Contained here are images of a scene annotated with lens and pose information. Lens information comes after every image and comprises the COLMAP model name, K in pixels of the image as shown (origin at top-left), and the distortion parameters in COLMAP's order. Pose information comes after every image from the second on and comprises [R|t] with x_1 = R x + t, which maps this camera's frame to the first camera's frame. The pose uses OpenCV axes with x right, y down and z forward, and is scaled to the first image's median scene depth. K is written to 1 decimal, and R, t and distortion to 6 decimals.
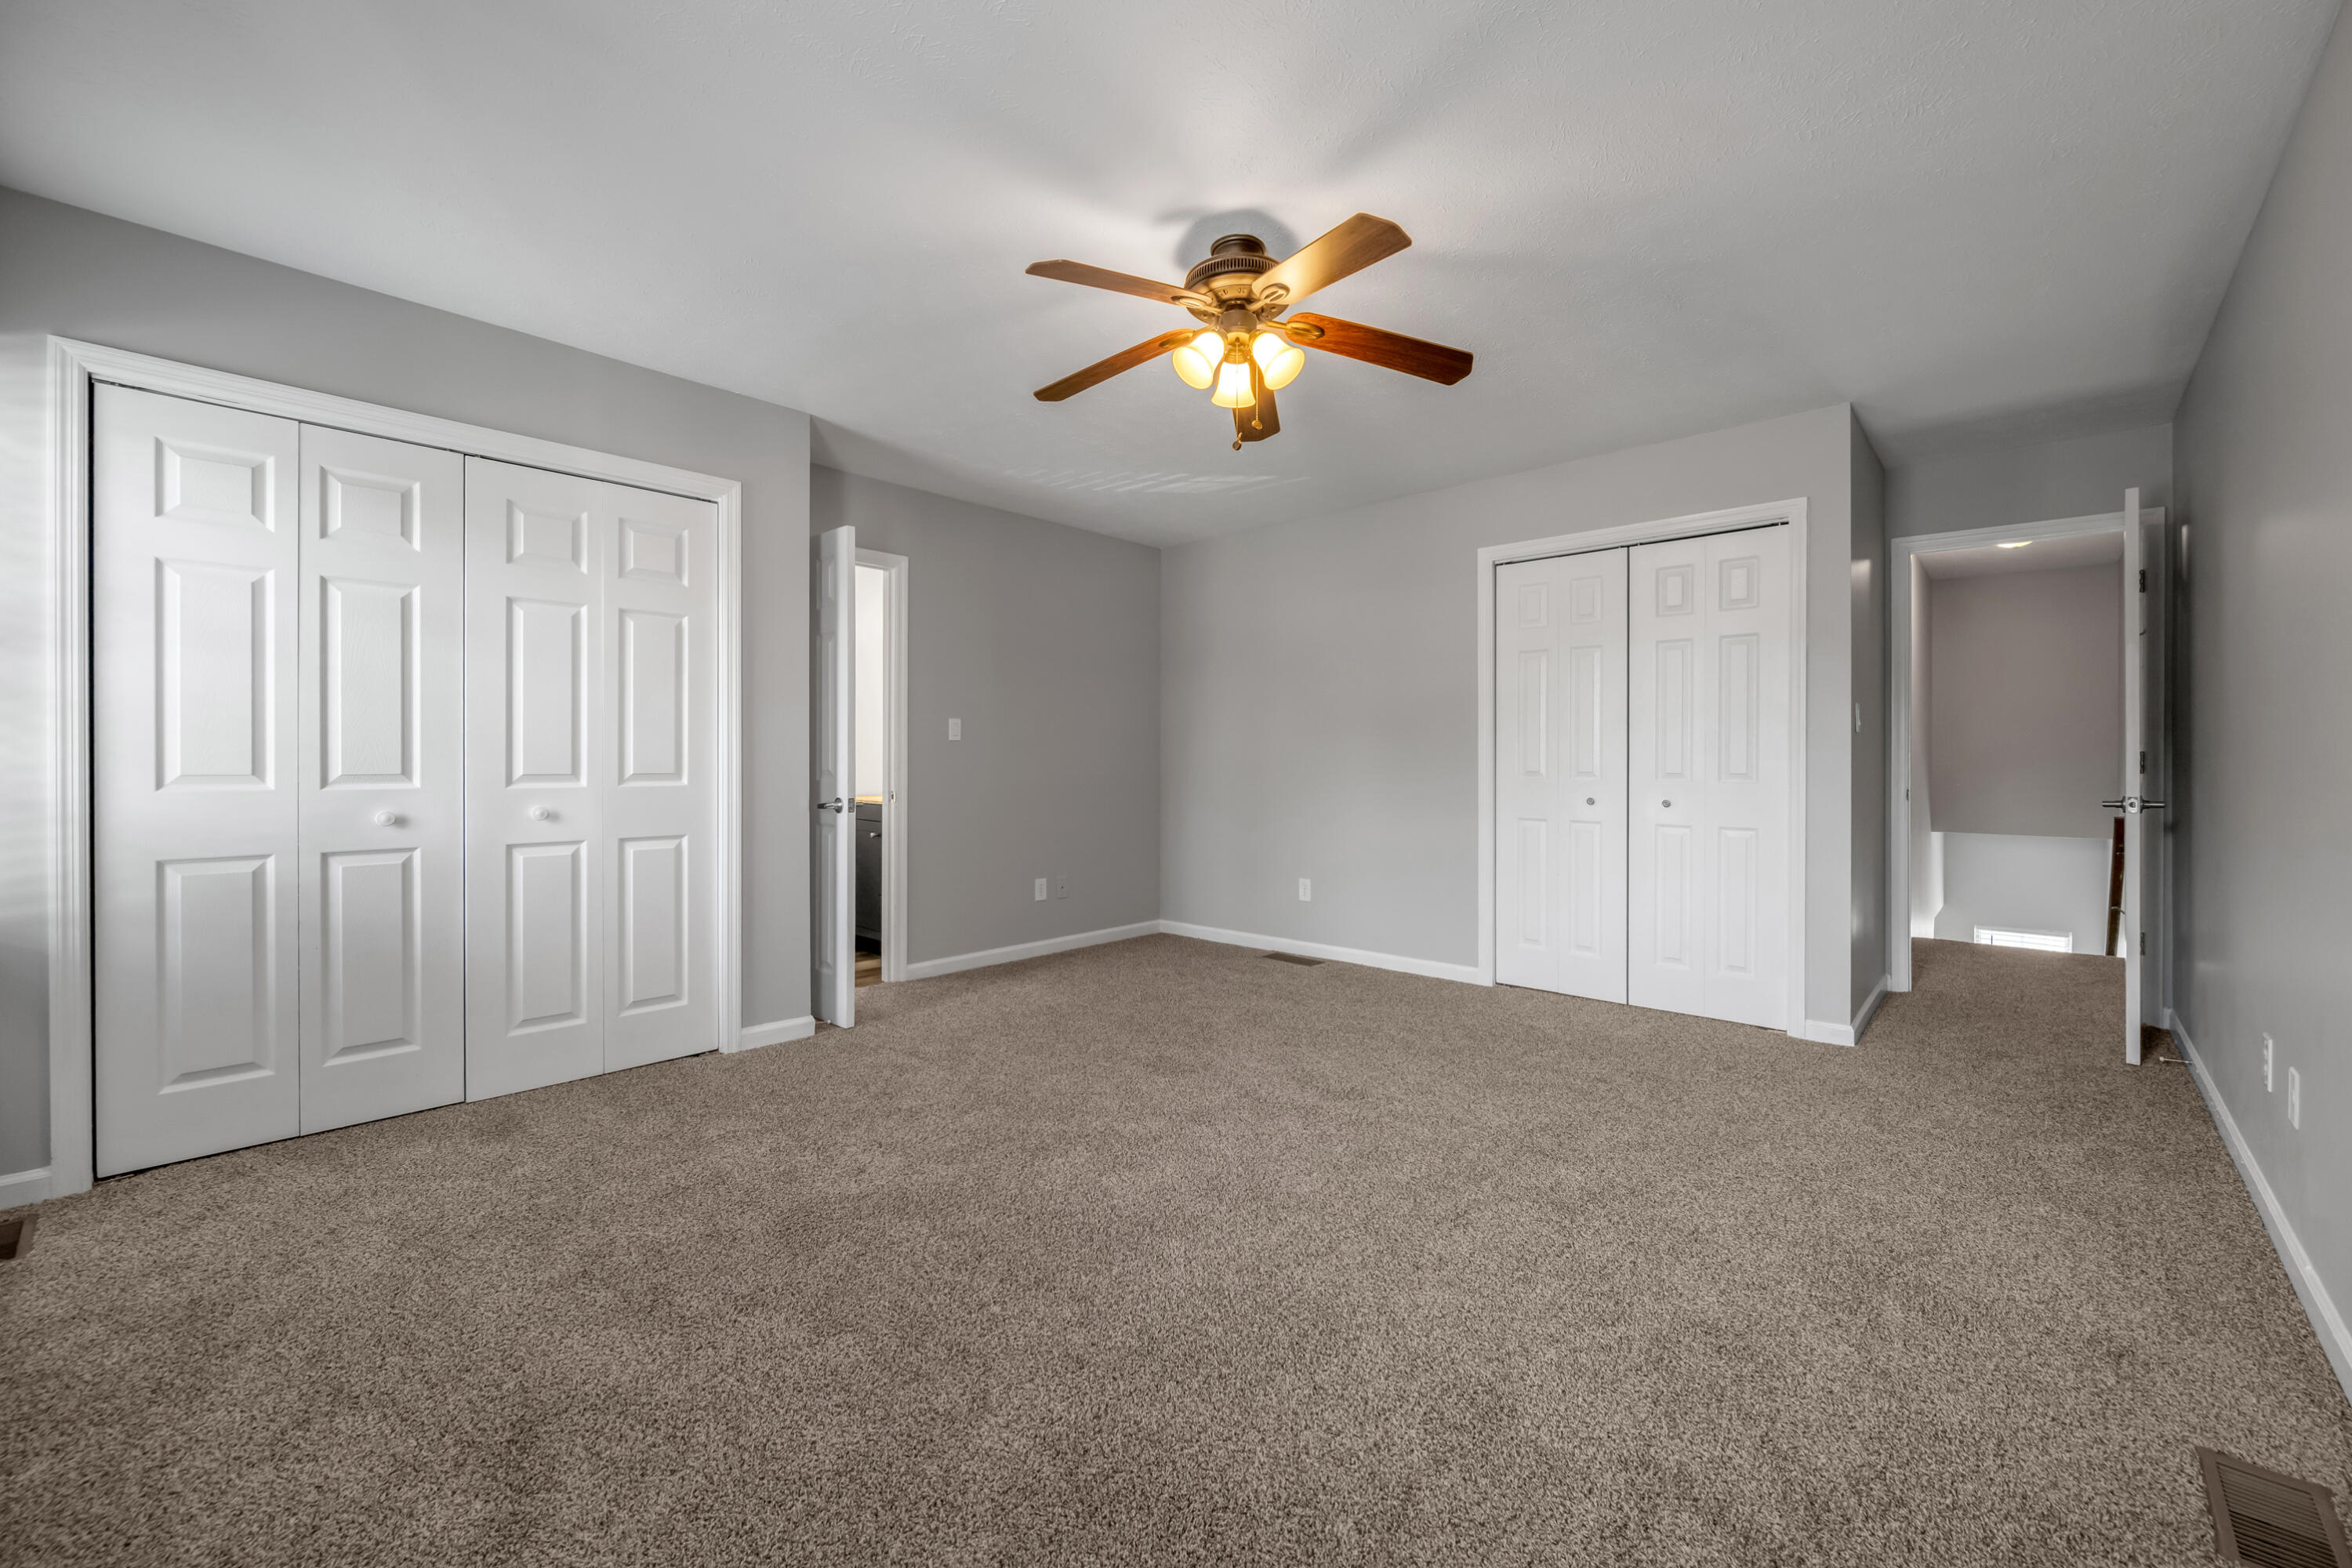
lens RADIAL K [[927.4, 0, 1187.4], [0, 927.4, 770.1], [0, 0, 1]] dist [-0.002405, -0.000068]
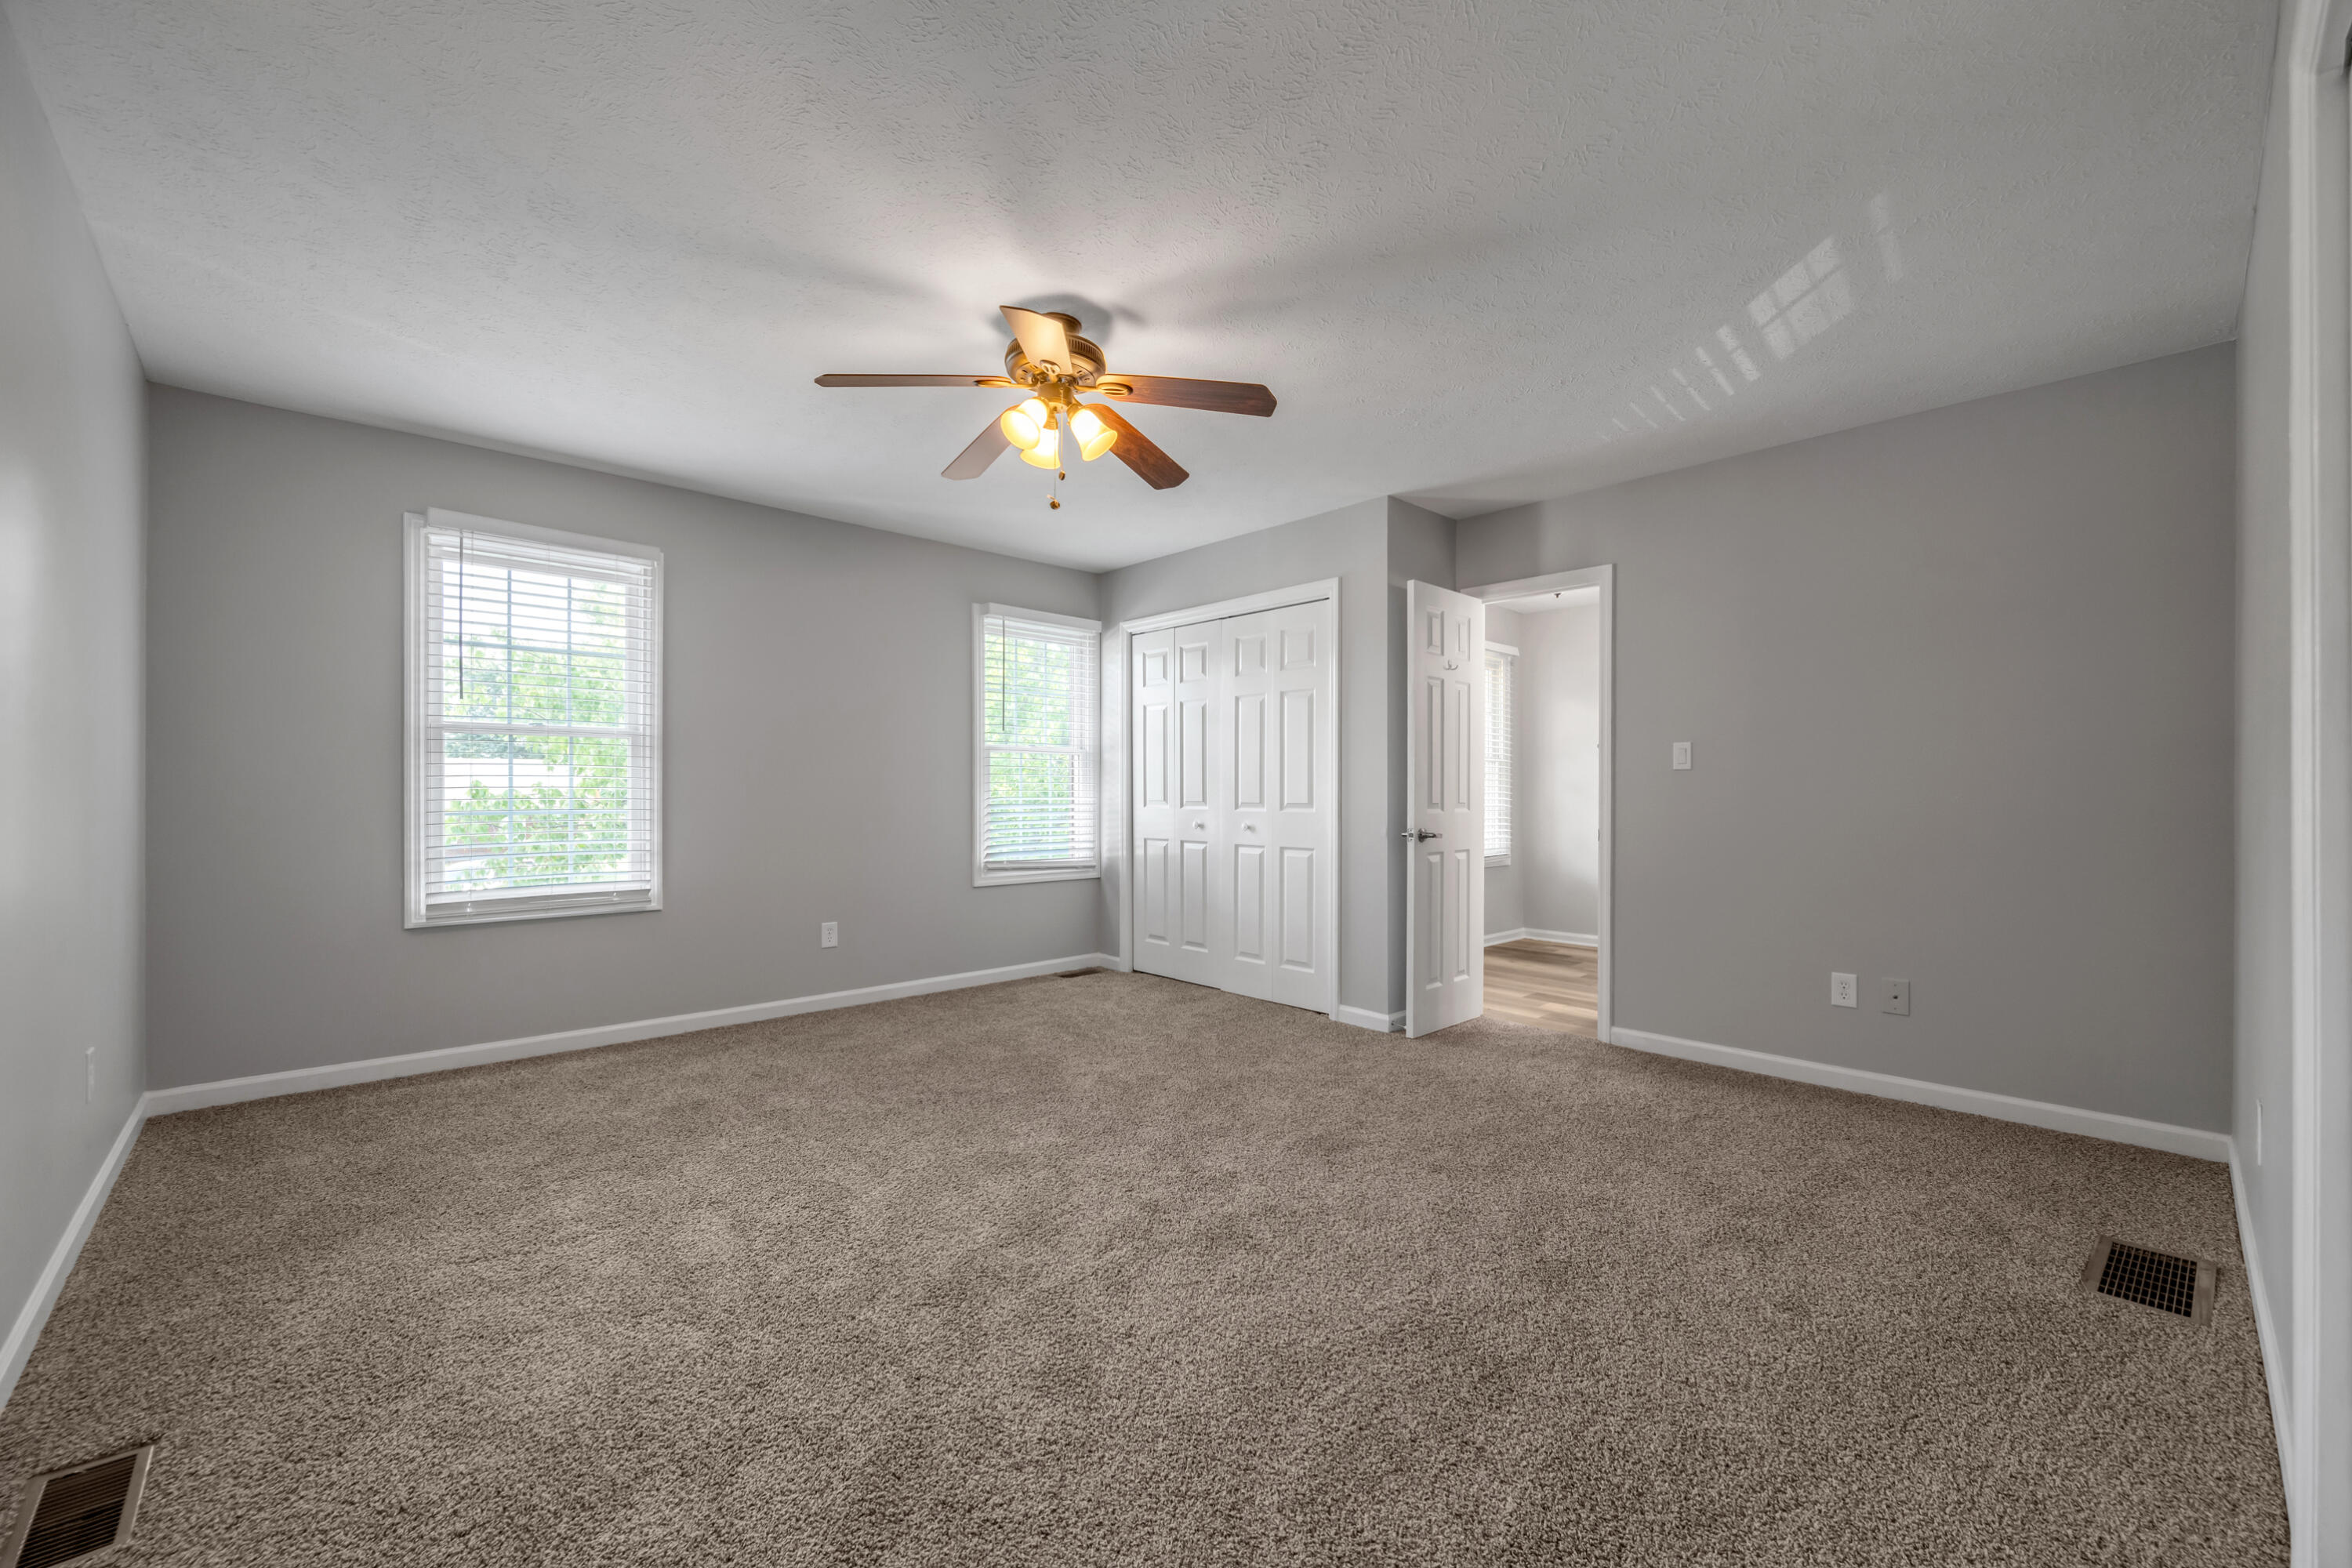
lens RADIAL K [[927.4, 0, 1187.8], [0, 927.4, 790.5], [0, 0, 1]] dist [-0.002405, -0.000068]
pose [[-0.073866, -0.007424, -0.997241, 0.905160], [-0.011827, 0.999908, -0.006567, -0.004270], [0.997198, 0.011309, -0.073947, 0.991332]]
